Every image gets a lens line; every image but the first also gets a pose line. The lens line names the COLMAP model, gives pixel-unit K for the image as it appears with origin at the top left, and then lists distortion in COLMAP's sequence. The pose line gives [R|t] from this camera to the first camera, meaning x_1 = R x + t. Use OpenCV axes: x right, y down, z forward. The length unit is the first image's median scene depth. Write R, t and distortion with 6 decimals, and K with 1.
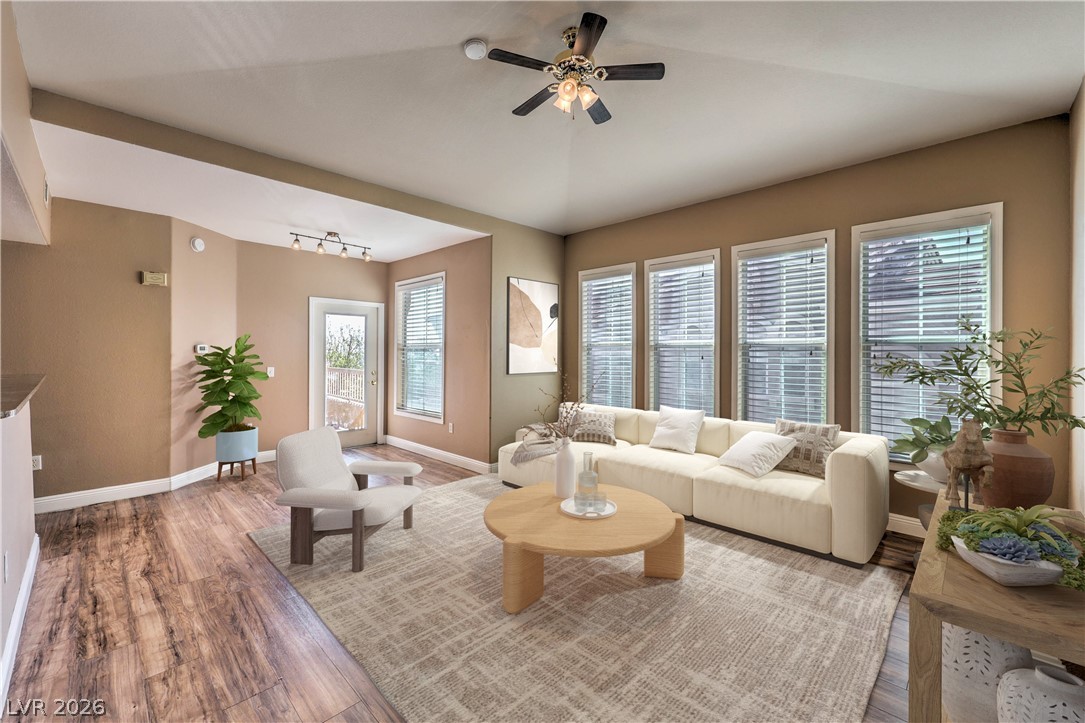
lens RADIAL K [[442.6, 0, 570.7], [0, 442.6, 348.6], [0, 0, 1]] dist [-0.000367, -0.000082]
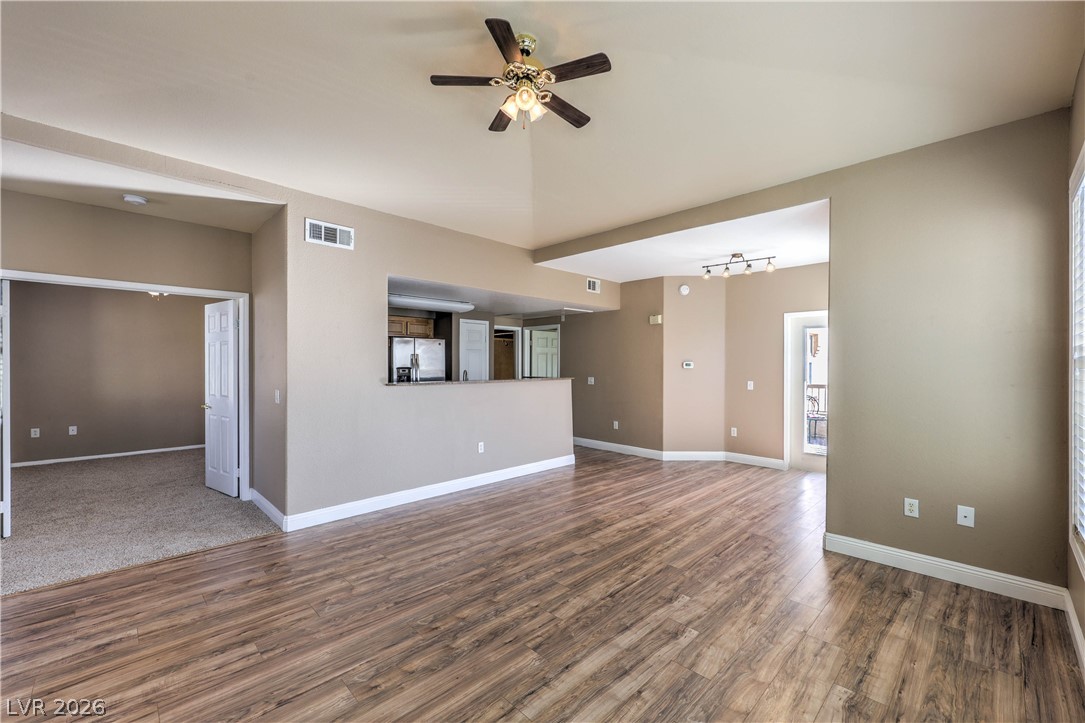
lens RADIAL K [[442.5, 0, 542.4], [0, 442.5, 364.6], [0, 0, 1]] dist [0.000551, 0.000116]
pose [[-0.046846, -0.002859, -0.998898, 0.691372], [0.001965, 0.999994, -0.002954, 0.003224], [0.998900, -0.002101, -0.046840, 0.768103]]
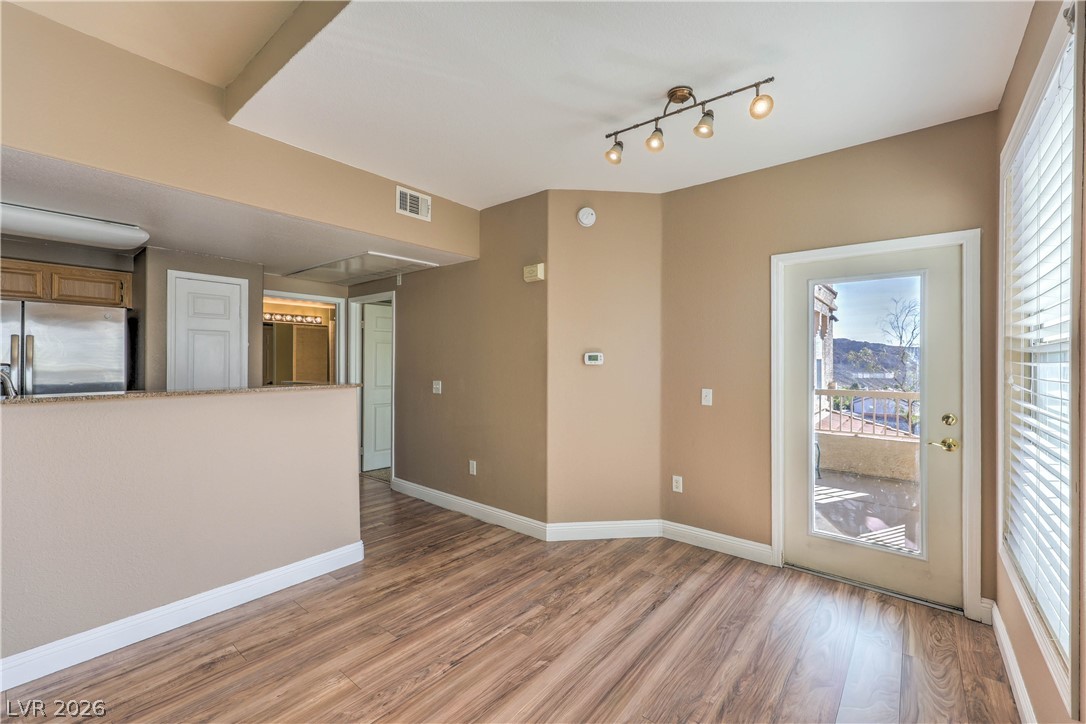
lens RADIAL K [[448.0, 0, 543.0], [0, 448.0, 362.0], [0, 0, 1]] dist [0.002219, 0.000305]
pose [[0.055333, -0.001936, -0.998466, -0.133619], [0.003775, 0.999991, -0.001729, 0.008932], [0.998461, -0.003674, 0.055339, 1.095715]]
